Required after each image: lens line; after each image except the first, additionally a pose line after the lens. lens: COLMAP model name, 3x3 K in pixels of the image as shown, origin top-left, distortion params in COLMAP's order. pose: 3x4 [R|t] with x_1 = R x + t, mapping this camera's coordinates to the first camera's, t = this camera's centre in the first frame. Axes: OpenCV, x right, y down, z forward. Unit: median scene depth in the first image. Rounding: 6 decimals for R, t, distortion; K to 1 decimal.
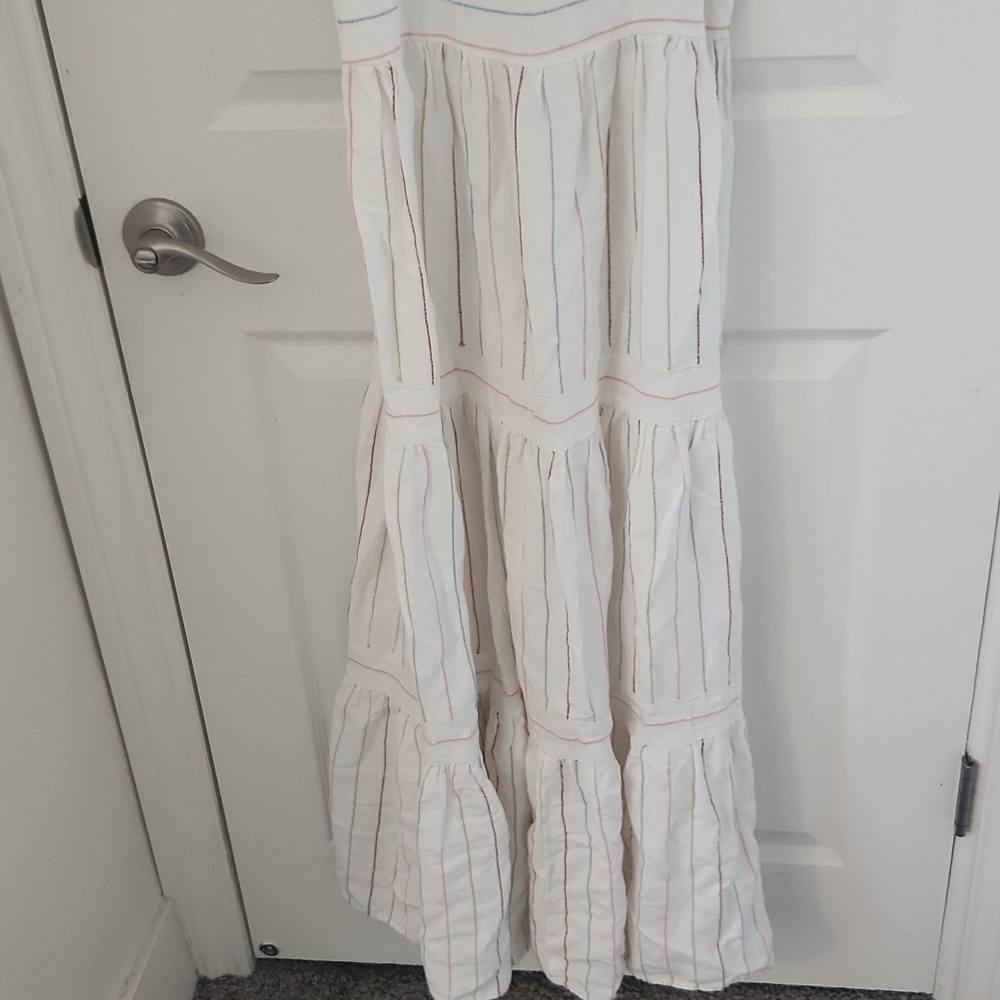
lens RADIAL K [[1311.0, 0, 500.0], [0, 1311.0, 500.0], [0, 0, 1]] dist [-0.013684, 0.033496]
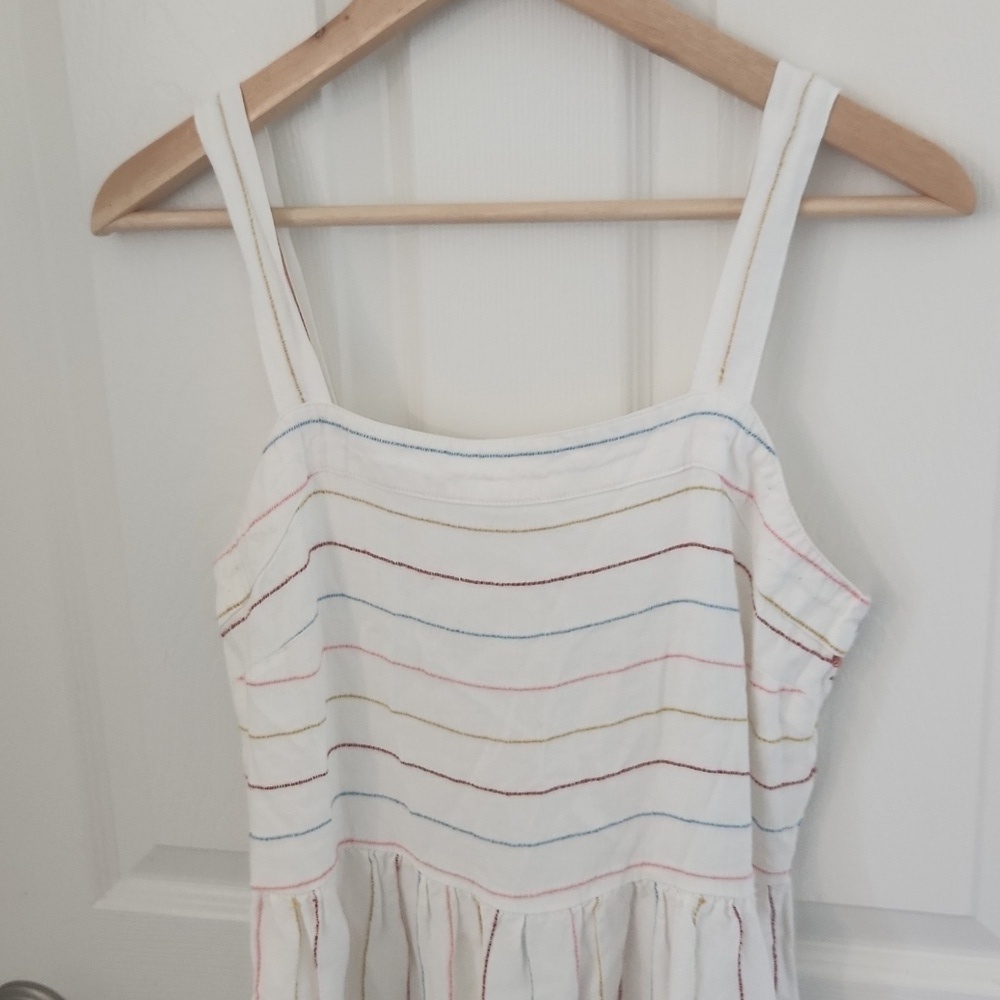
lens RADIAL K [[1311.0, 0, 500.0], [0, 1311.0, 500.0], [0, 0, 1]] dist [-0.013684, 0.033496]
pose [[0.994276, 0.050347, -0.094236, 0.075020], [-0.076152, 0.952599, -0.294543, -0.332301], [0.074940, 0.300033, 0.950981, 0.249237]]
